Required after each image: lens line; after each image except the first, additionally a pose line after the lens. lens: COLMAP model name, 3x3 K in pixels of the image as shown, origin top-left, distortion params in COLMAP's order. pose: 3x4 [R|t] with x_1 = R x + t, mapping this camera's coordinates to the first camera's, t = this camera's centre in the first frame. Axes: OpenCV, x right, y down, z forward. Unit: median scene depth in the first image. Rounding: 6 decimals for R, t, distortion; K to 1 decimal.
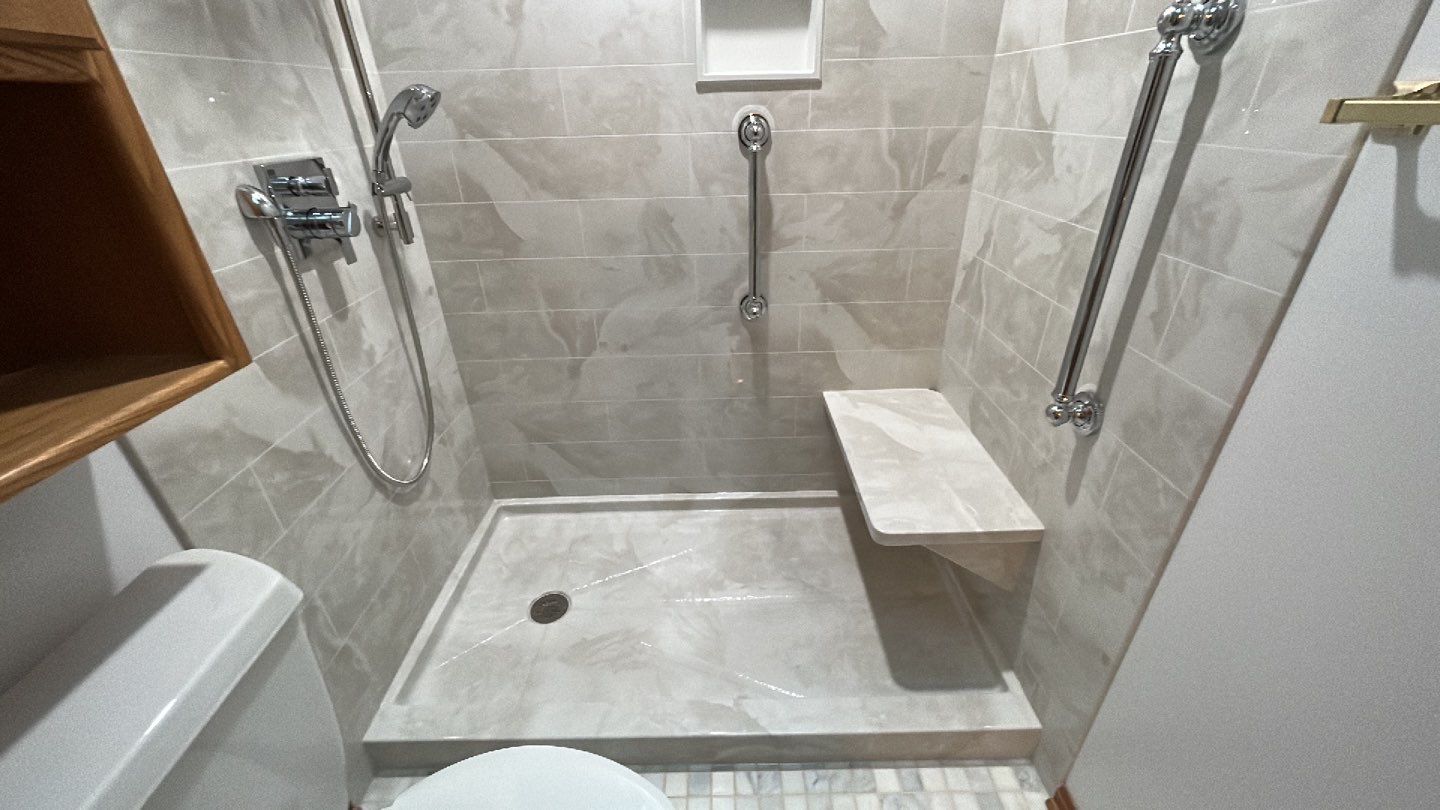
lens RADIAL K [[561.6, 0, 720.0], [0, 561.6, 405.0], [0, 0, 1]] dist [-0.000048, 0.000177]
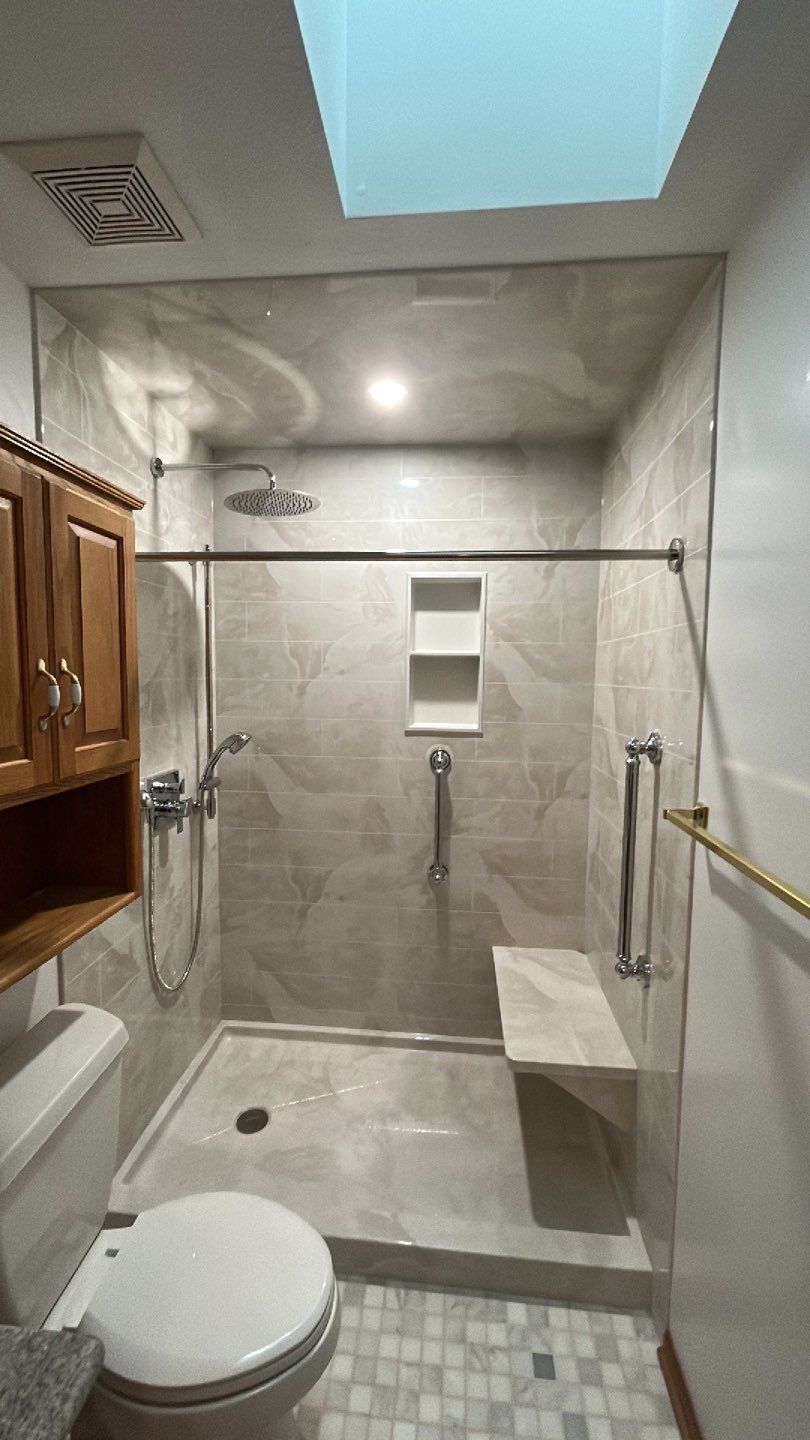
lens RADIAL K [[561.6, 0, 405.0], [0, 561.6, 720.0], [0, 0, 1]] dist [-0.000048, 0.000177]
pose [[0.994067, 0.045249, -0.098909, 0.106671], [-0.080941, 0.915194, -0.394802, 0.030002], [0.072656, 0.400466, 0.913427, -0.441167]]
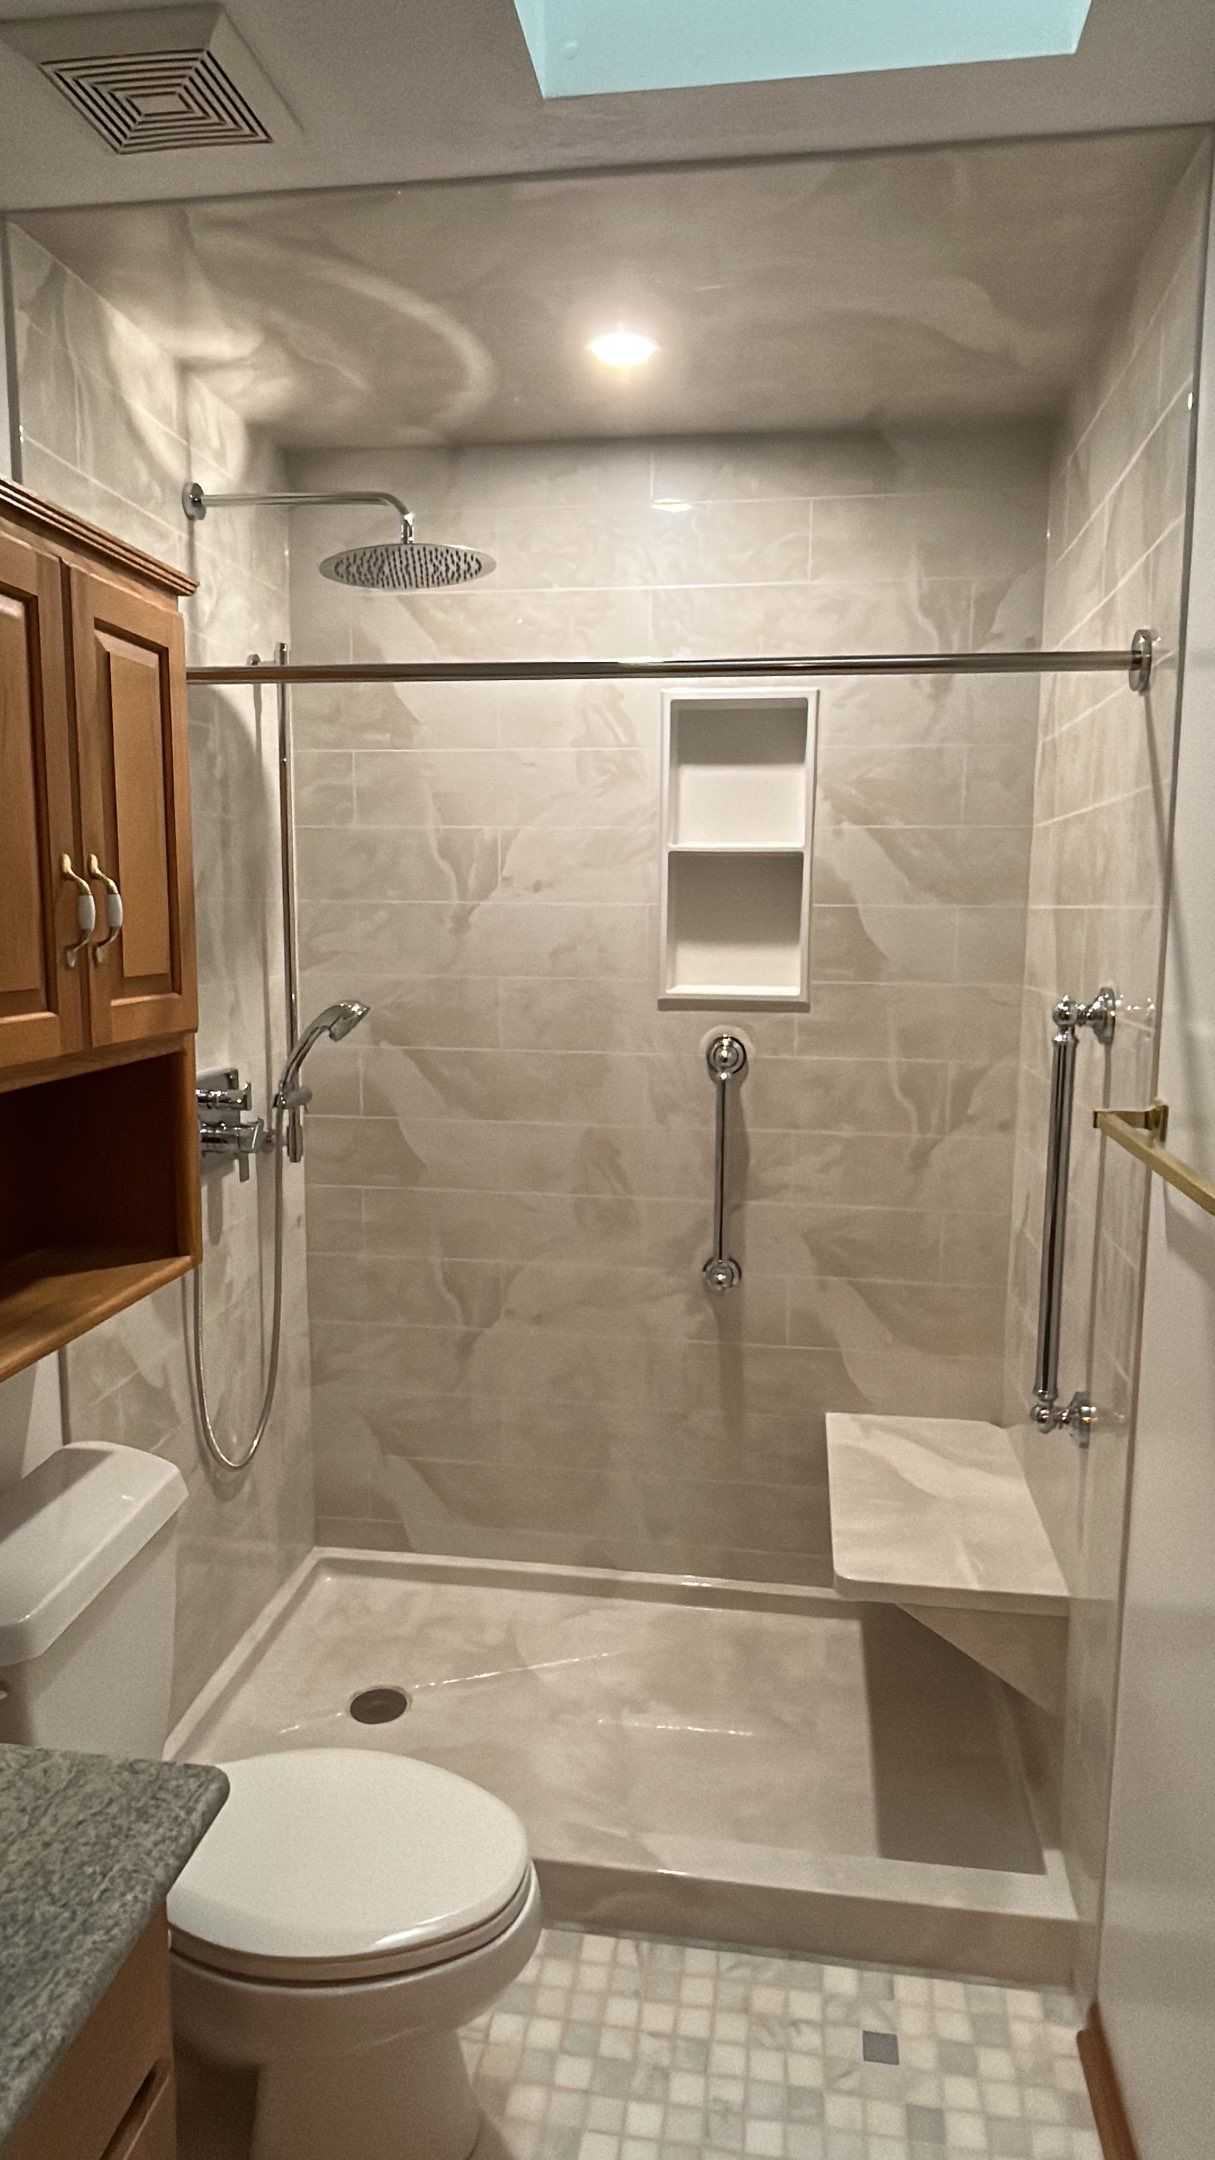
lens RADIAL K [[1279.7, 0, 607.5], [0, 1279.7, 1080.0], [0, 0, 1]] dist [-0.001093, -0.001203]
pose [[0.987204, 0.052741, -0.150485, 0.161189], [-0.101844, 0.934706, -0.340517, 0.176962], [0.122700, 0.351486, 0.928118, -0.670155]]
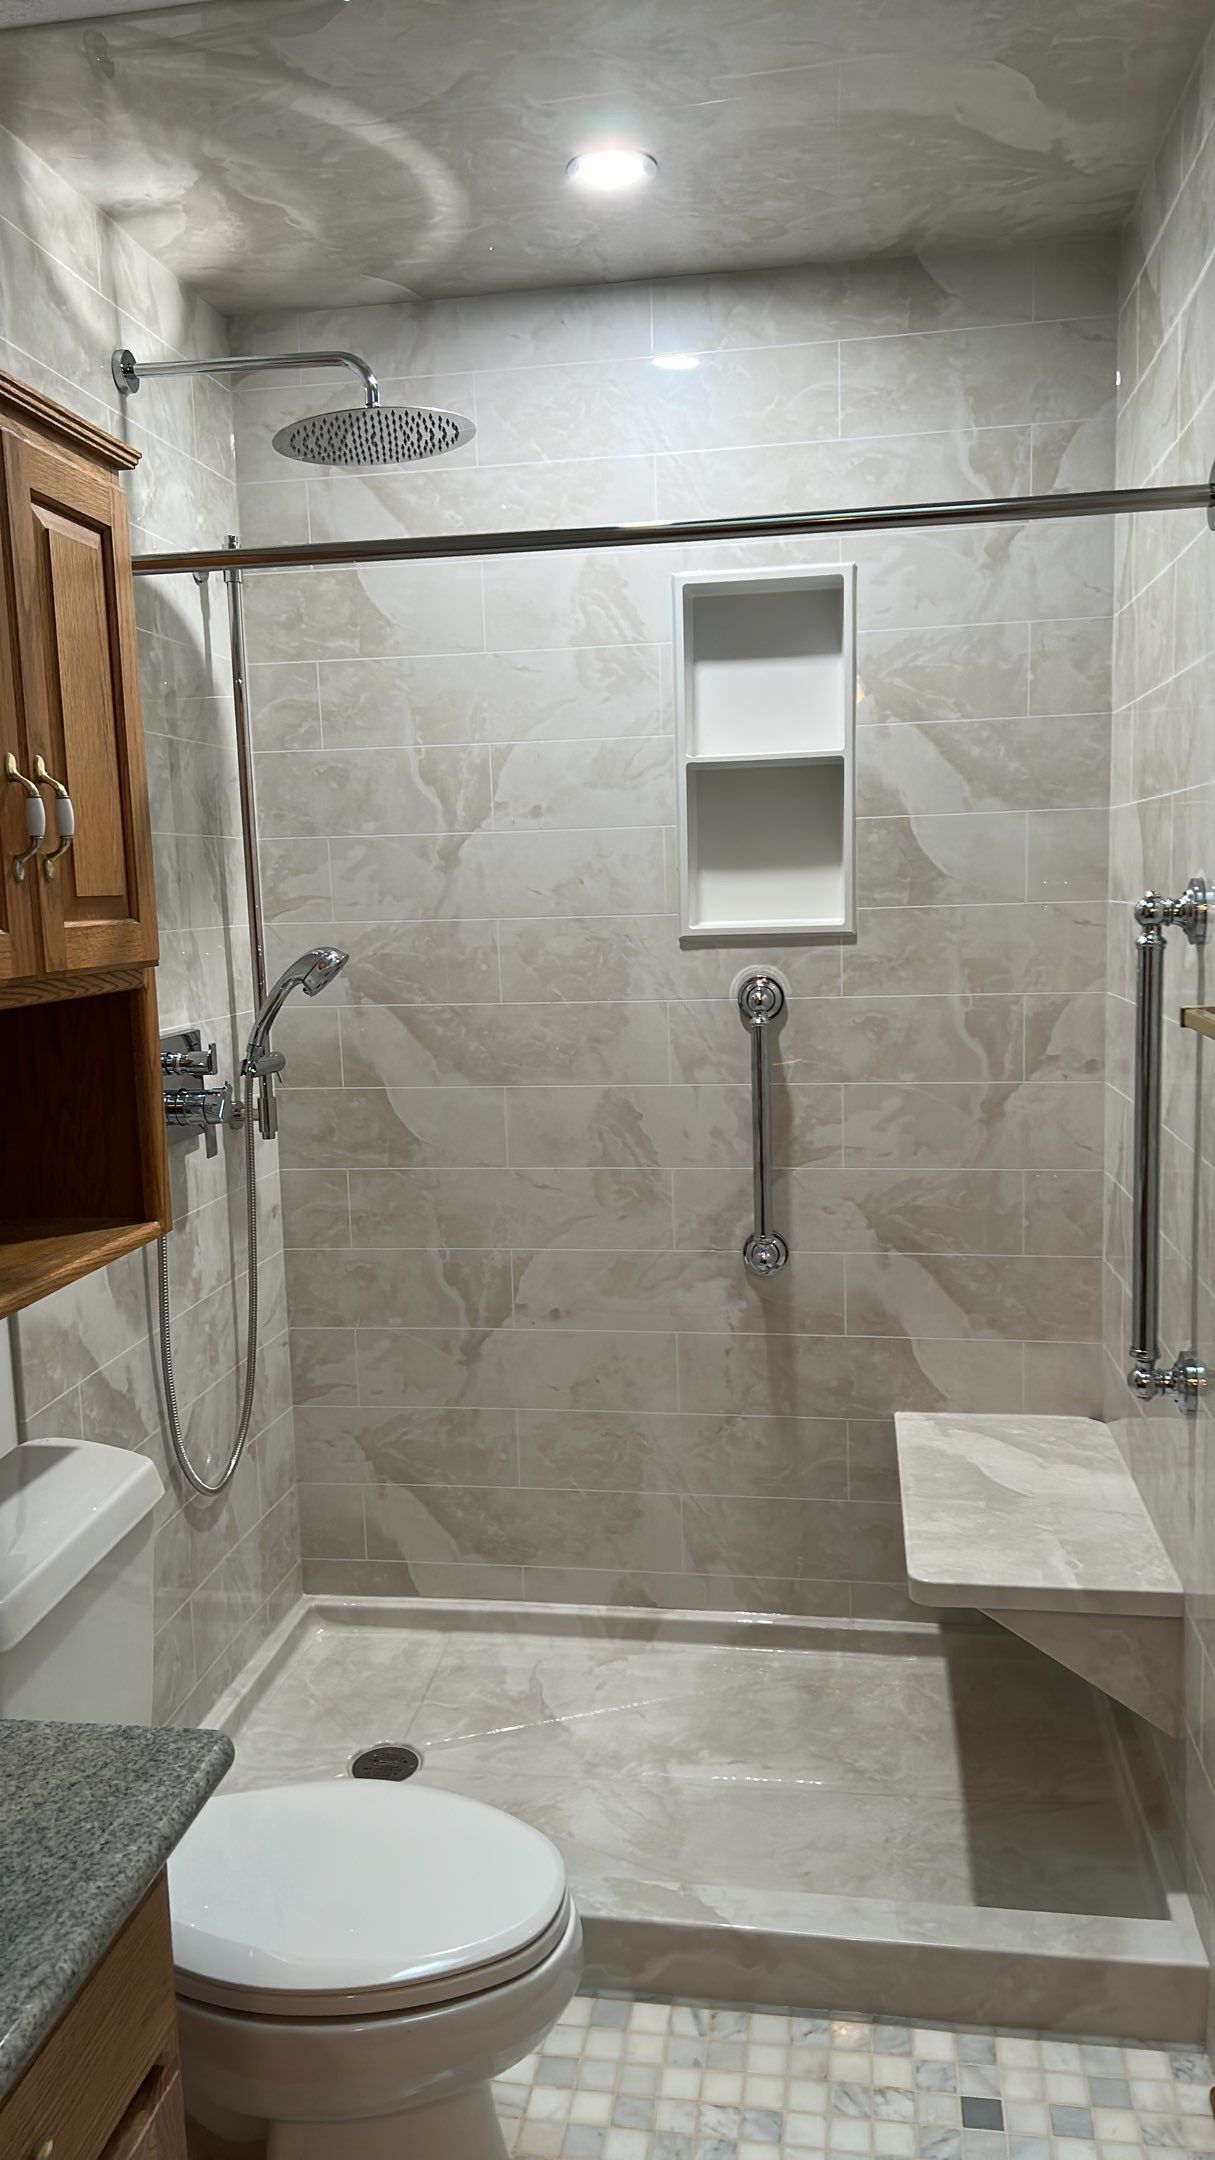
lens RADIAL K [[1543.8, 0, 599.5], [0, 1543.8, 1085.6], [0, 0, 1]] dist [0.061755, -0.060499]
pose [[0.985654, 0.016543, -0.167964, 0.175446], [-0.074412, 0.935834, -0.344496, 0.271298], [0.151488, 0.352053, 0.923640, -0.714944]]
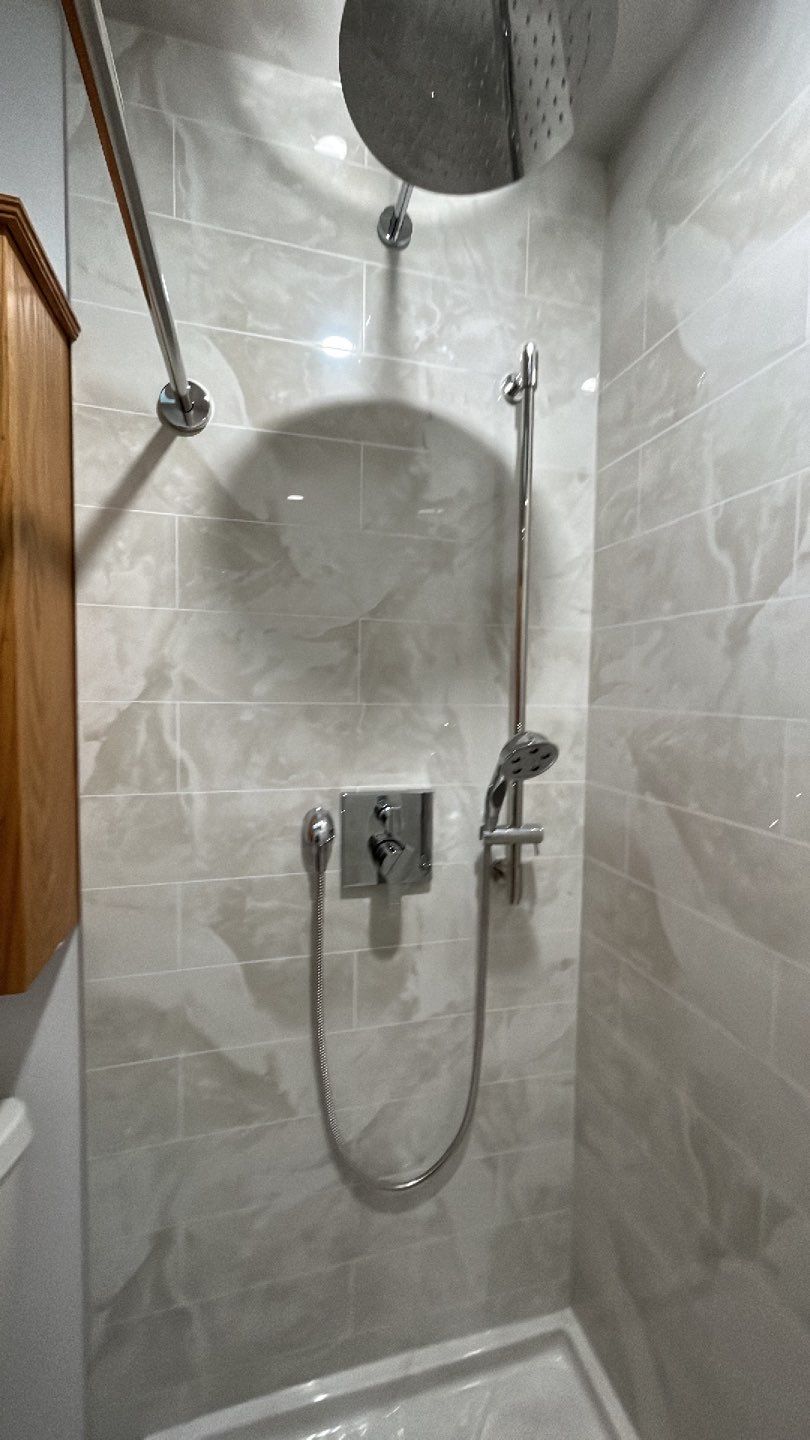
lens RADIAL K [[561.6, 0, 405.0], [0, 561.6, 720.0], [0, 0, 1]] dist [-0.000048, 0.000177]
pose [[0.246769, 0.084470, -0.965386, 0.119350], [-0.479502, 0.876340, -0.045890, -0.366884], [0.842130, 0.474229, 0.256757, 0.512217]]
